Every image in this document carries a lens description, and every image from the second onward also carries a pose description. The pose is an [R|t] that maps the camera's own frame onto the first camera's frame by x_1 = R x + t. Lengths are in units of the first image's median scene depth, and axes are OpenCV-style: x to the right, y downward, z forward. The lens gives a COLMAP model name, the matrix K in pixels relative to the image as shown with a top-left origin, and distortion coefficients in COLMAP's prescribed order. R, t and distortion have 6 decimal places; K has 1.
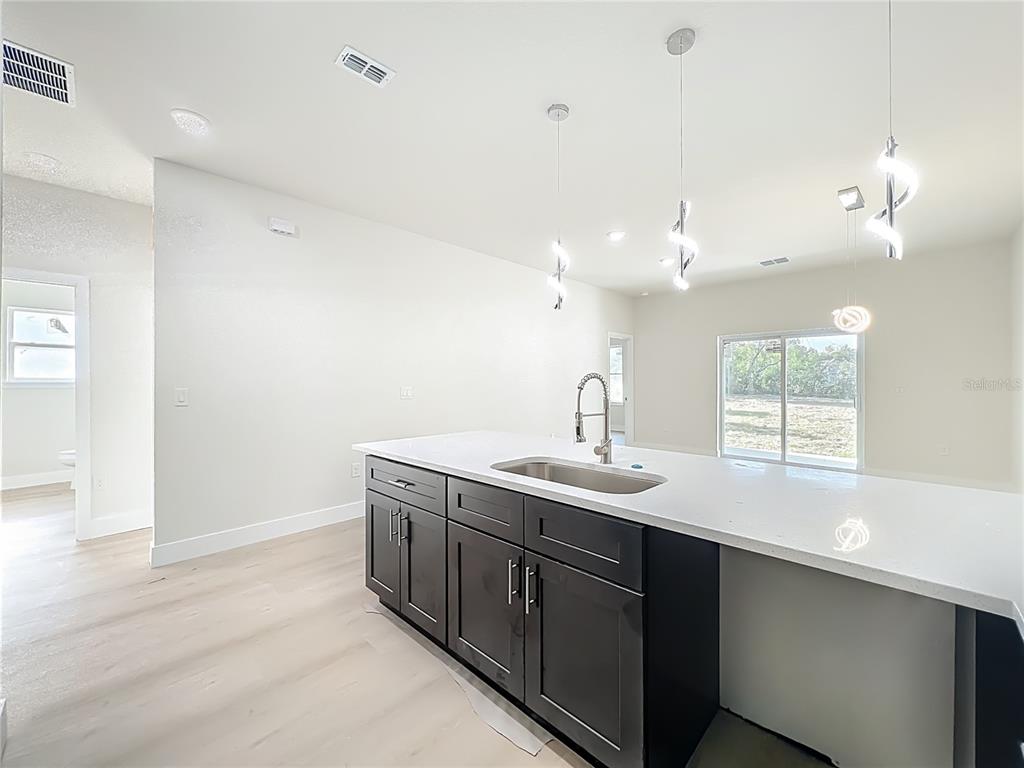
lens RADIAL K [[404.8, 0, 509.4], [0, 404.8, 381.1], [0, 0, 1]] dist [0.000705, -0.000055]
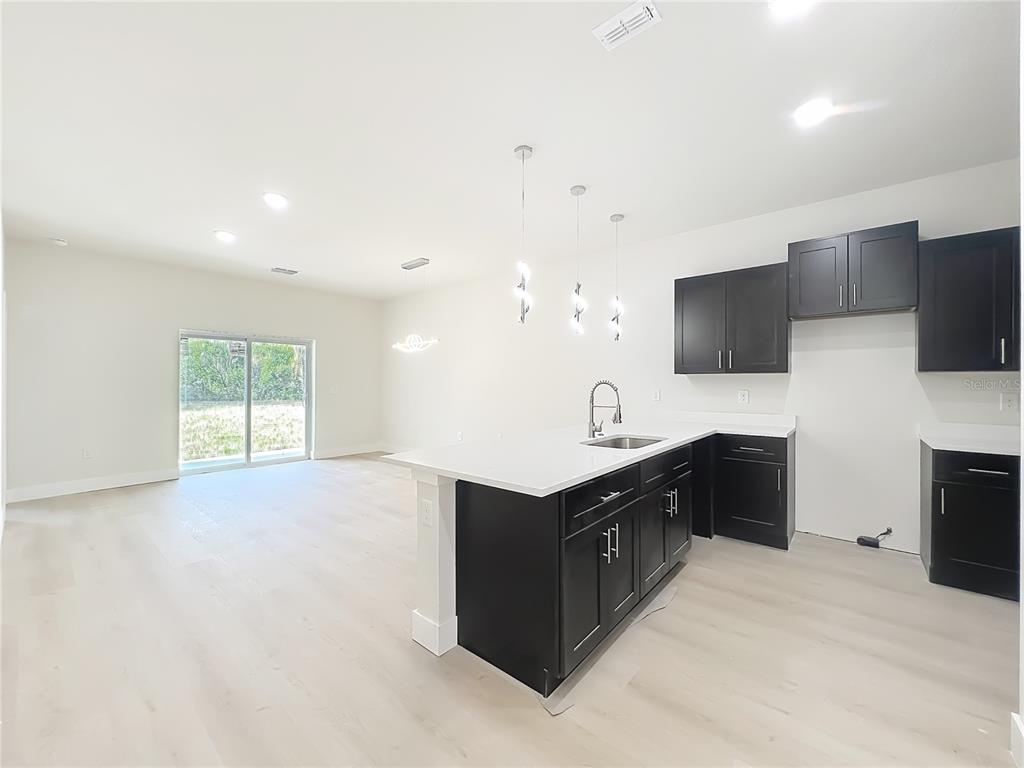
lens RADIAL K [[412.1, 0, 510.1], [0, 412.1, 380.1], [0, 0, 1]] dist [-0.001057, 0.000015]
pose [[-0.083629, 0.009853, 0.996448, -0.395608], [-0.004594, 0.999937, -0.010273, -0.001253], [-0.996486, -0.005437, -0.083578, 0.421432]]
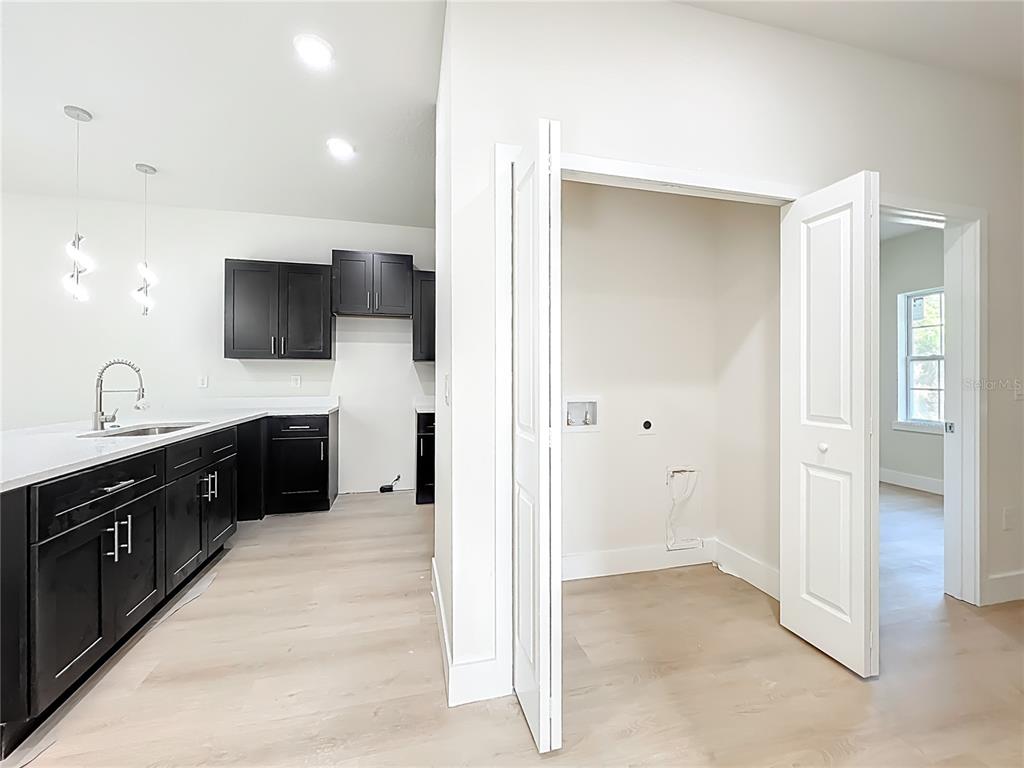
lens RADIAL K [[420.2, 0, 508.5], [0, 420.2, 376.2], [0, 0, 1]] dist [-0.001451, -0.000149]
pose [[-0.855103, 0.003748, 0.518445, -0.454682], [-0.000187, 0.999972, -0.007538, 0.011945], [-0.518459, -0.006543, -0.855078, 0.423779]]
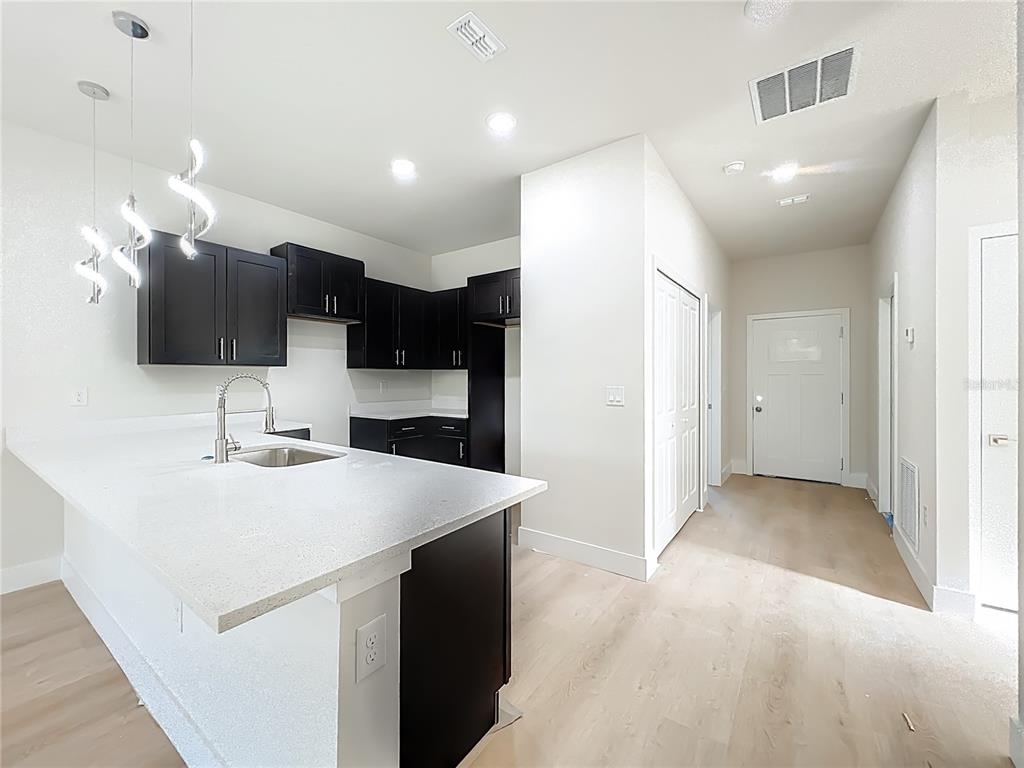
lens RADIAL K [[412.1, 0, 510.1], [0, 412.1, 380.1], [0, 0, 1]] dist [-0.001057, 0.000015]
pose [[-0.985925, 0.005516, -0.167100, -0.093897], [0.004925, 0.999980, 0.003955, -0.000998], [0.167118, 0.003076, -0.985932, 0.613497]]
